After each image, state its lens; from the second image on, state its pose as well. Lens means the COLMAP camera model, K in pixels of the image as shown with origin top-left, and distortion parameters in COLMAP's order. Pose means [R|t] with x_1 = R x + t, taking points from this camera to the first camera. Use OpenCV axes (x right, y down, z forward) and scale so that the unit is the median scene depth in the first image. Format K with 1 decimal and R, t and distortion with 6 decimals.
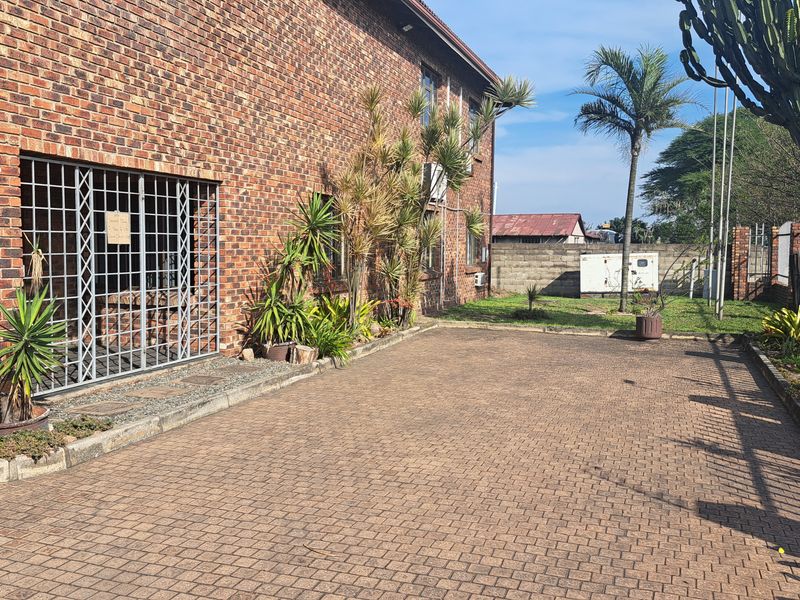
lens RADIAL K [[760.7, 0, 400.3], [0, 760.7, 293.7], [0, 0, 1]] dist [0.055877, 0.000000]
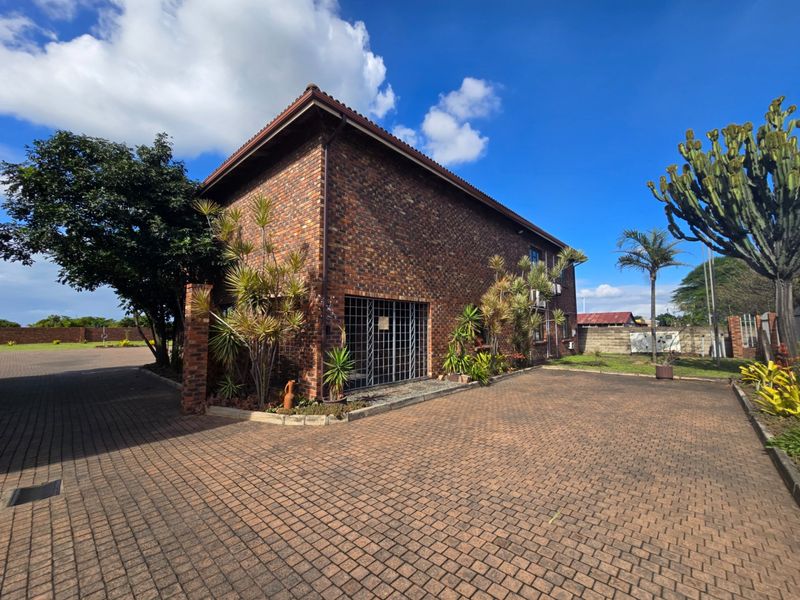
lens RADIAL K [[328.1, 0, 400.3], [0, 328.1, 300.8], [0, 0, 1]] dist [-0.004013, 0.001320]
pose [[0.922814, -0.047708, -0.382280, 0.097365], [-0.011717, 0.988368, -0.151632, 0.003831], [0.385067, 0.144407, 0.911521, 0.049539]]
